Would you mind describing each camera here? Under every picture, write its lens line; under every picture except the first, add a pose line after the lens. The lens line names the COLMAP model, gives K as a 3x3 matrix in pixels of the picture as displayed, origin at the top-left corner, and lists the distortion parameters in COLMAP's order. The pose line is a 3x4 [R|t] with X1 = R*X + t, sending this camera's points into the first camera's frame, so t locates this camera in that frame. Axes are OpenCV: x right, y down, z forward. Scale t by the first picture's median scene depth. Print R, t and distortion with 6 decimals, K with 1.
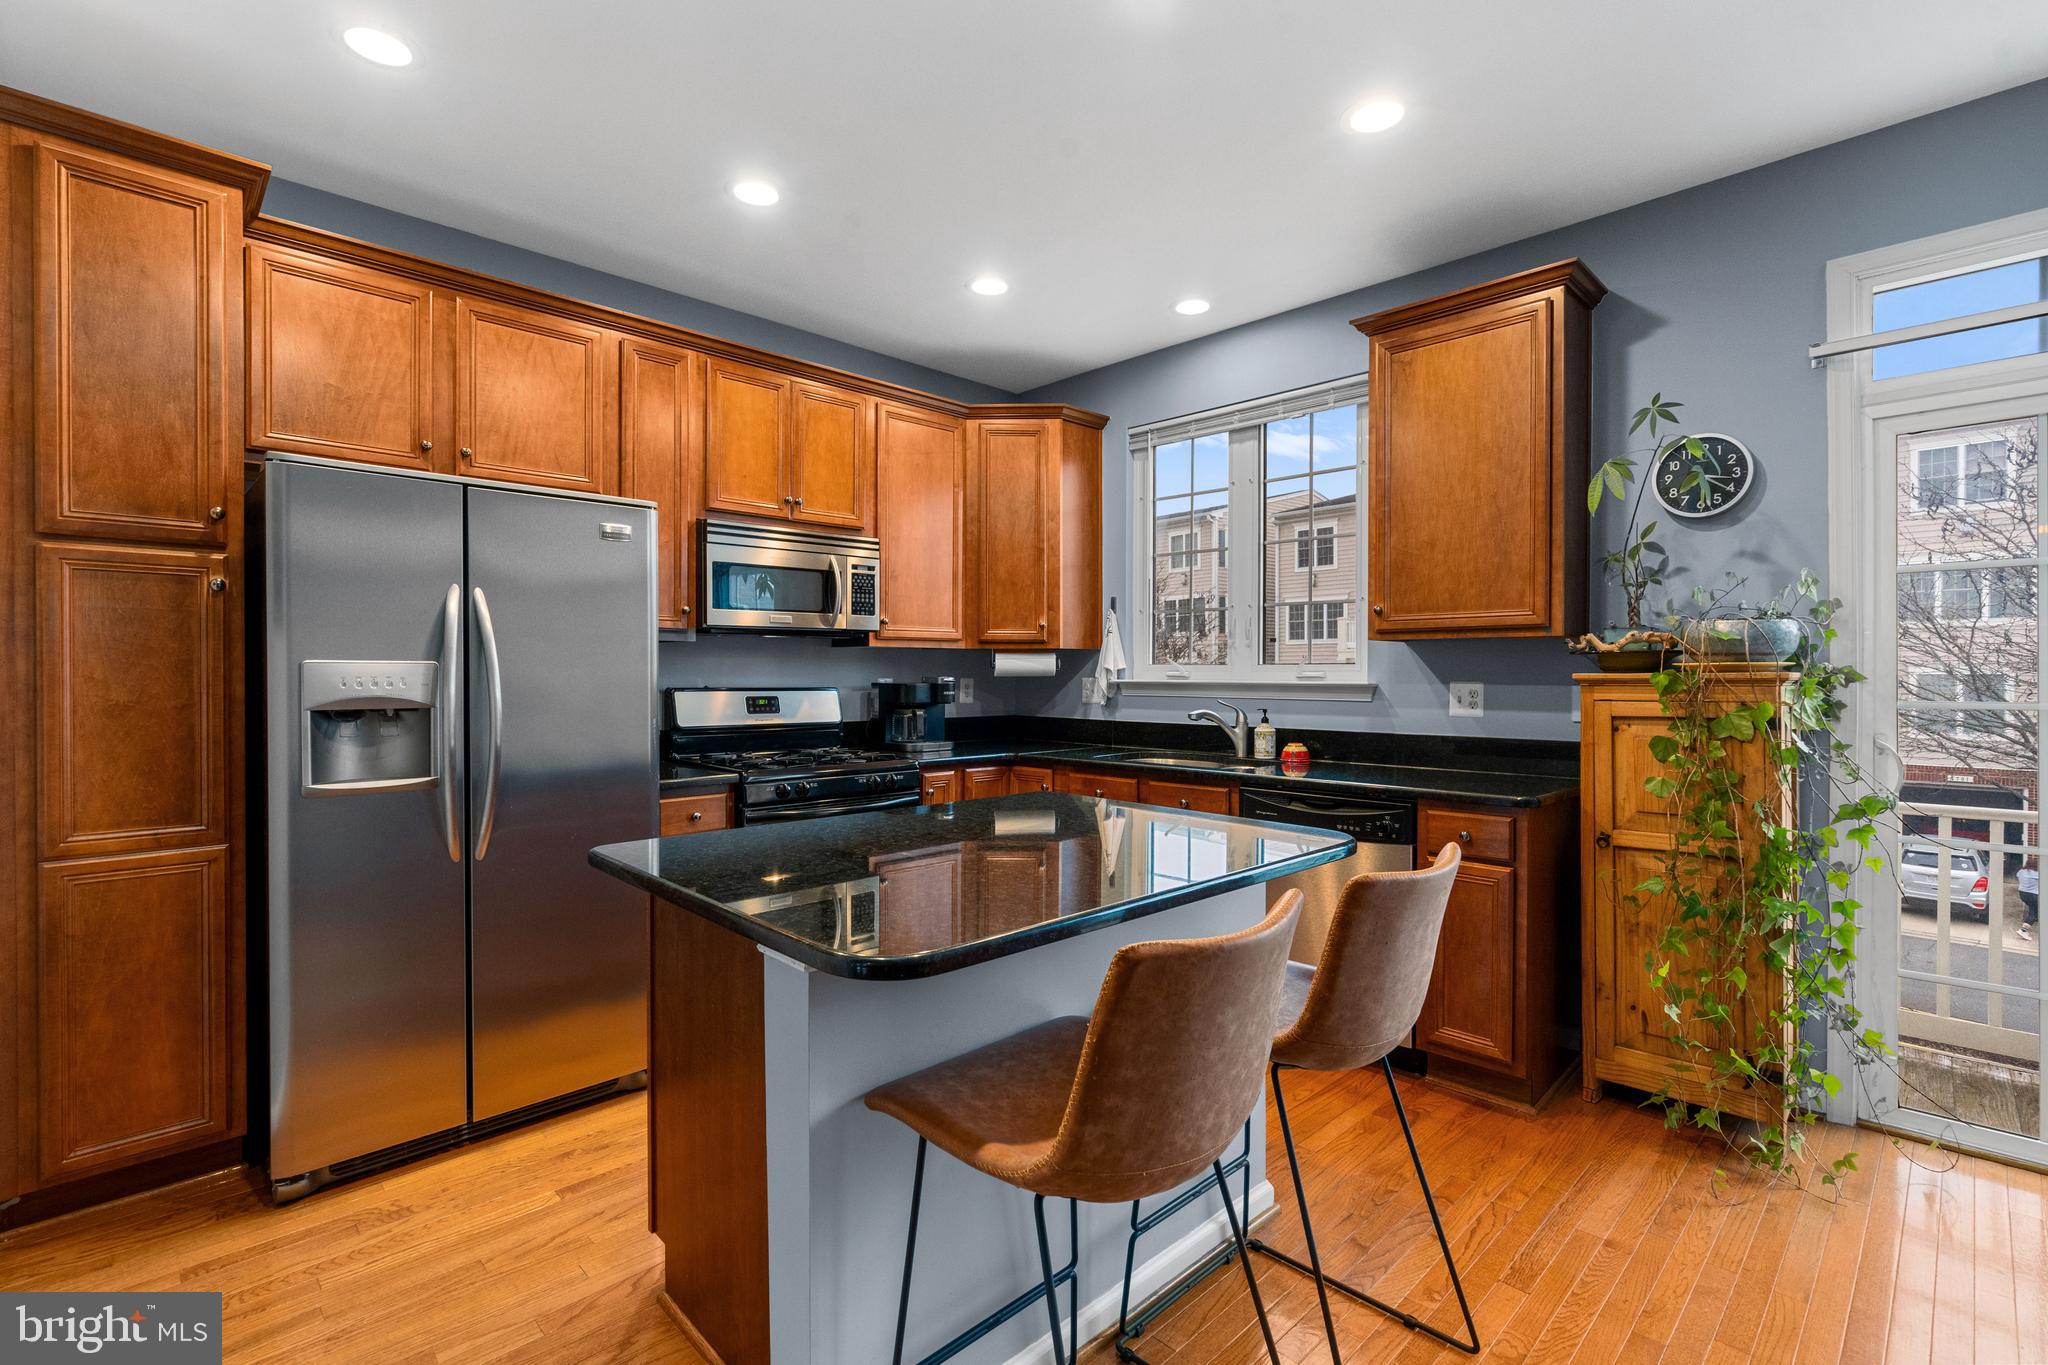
lens RADIAL K [[929.8, 0, 1029.5], [0, 929.8, 680.2], [0, 0, 1]] dist [-0.007298, 0.003605]
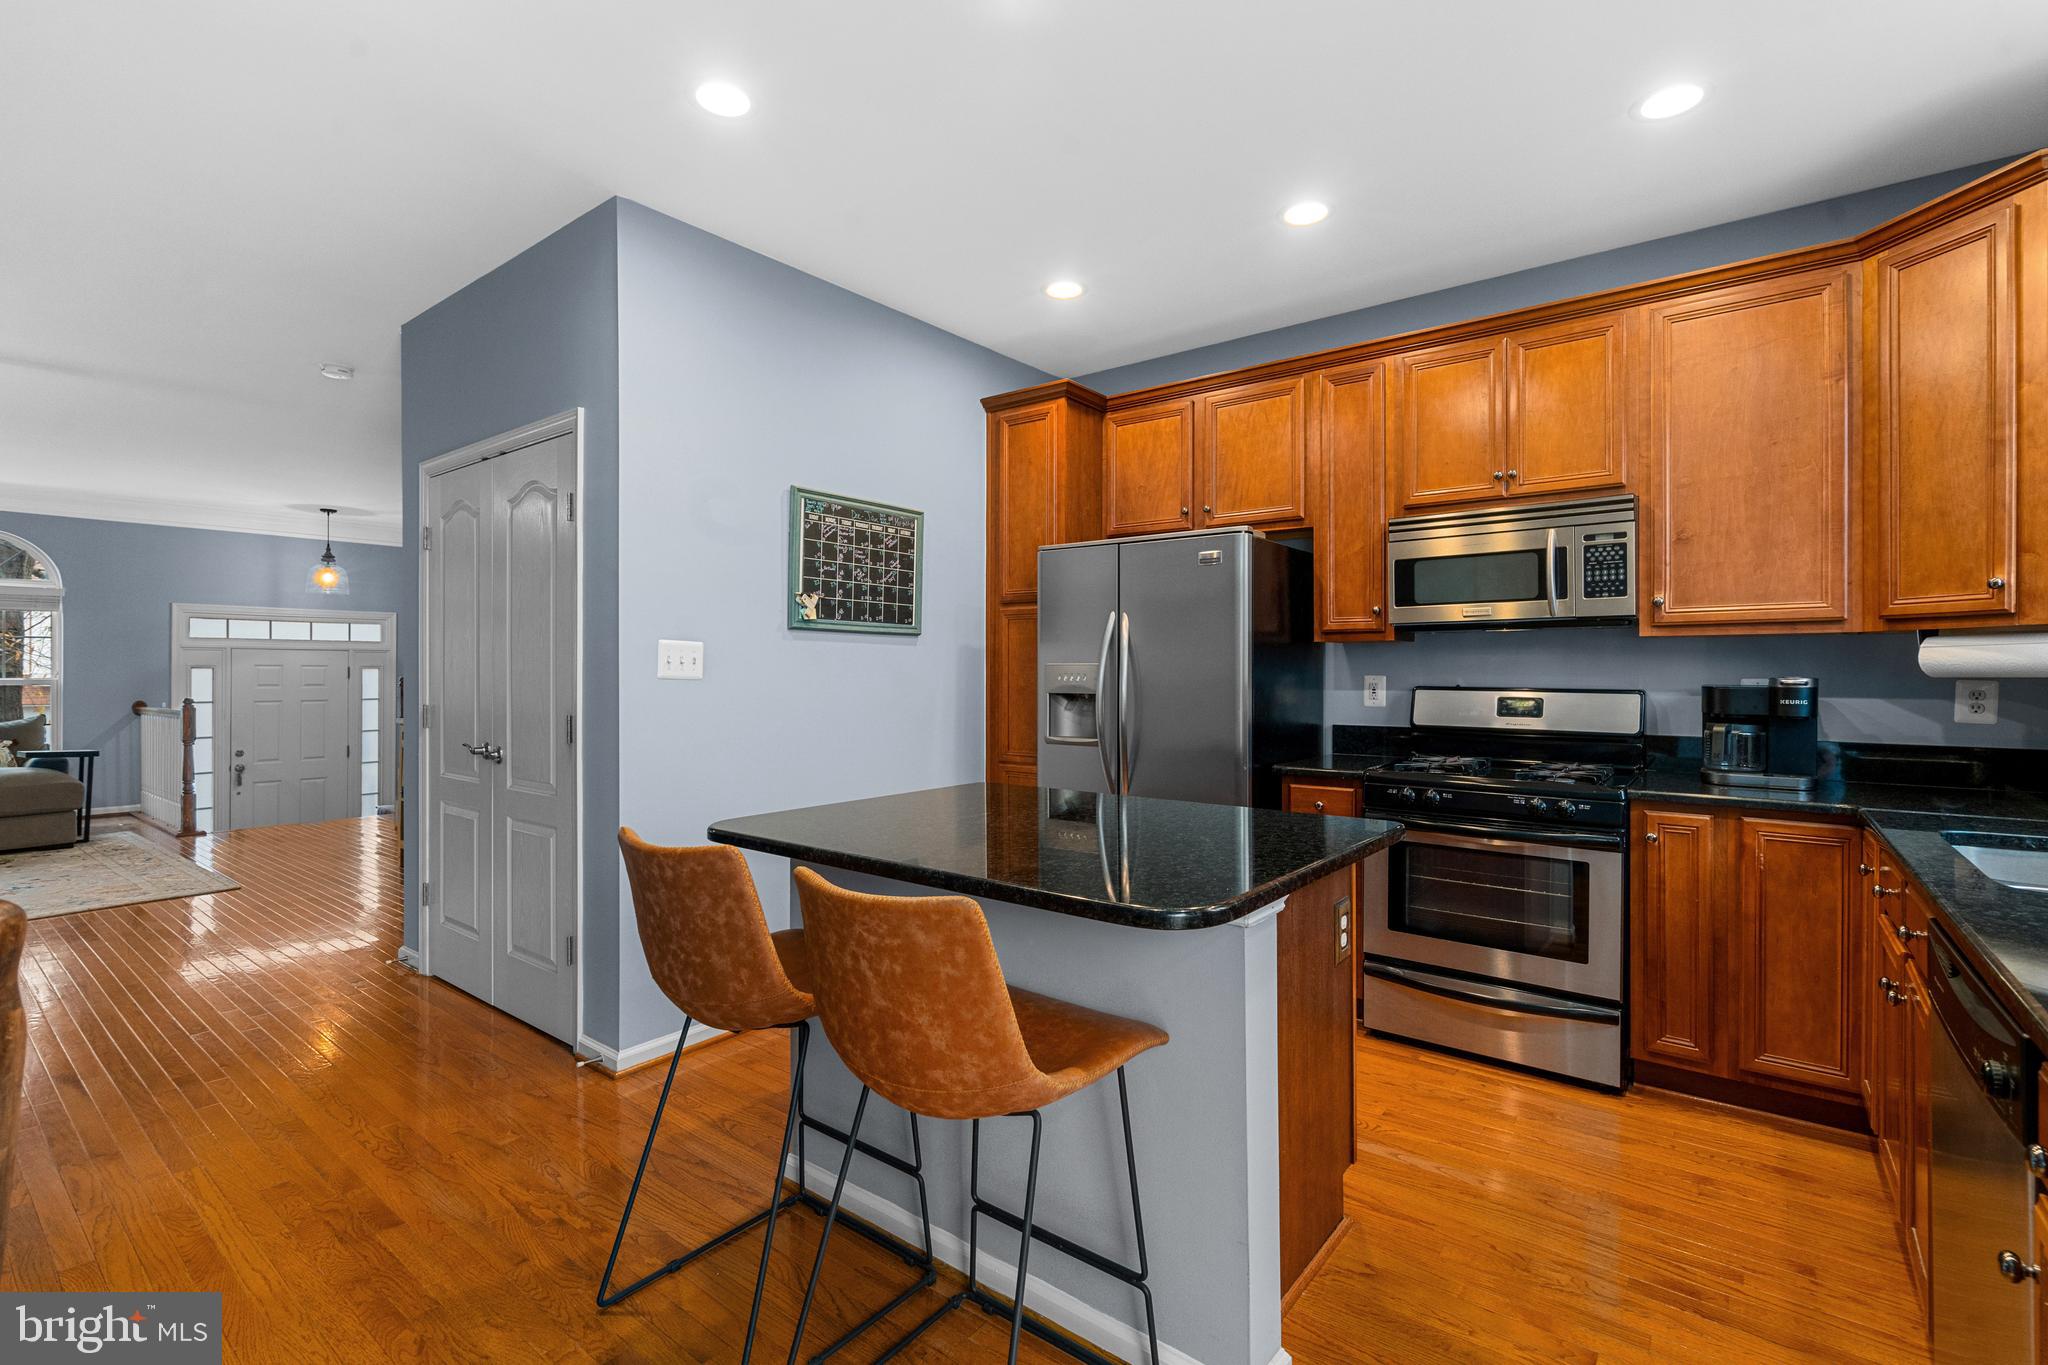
lens RADIAL K [[929.8, 0, 1021.8], [0, 929.8, 670.1], [0, 0, 1]] dist [-0.007298, 0.003605]
pose [[0.130653, -0.001874, -0.991426, 0.685742], [-0.008103, 0.999963, -0.002958, -0.003131], [0.991395, 0.008420, 0.130633, 0.536957]]
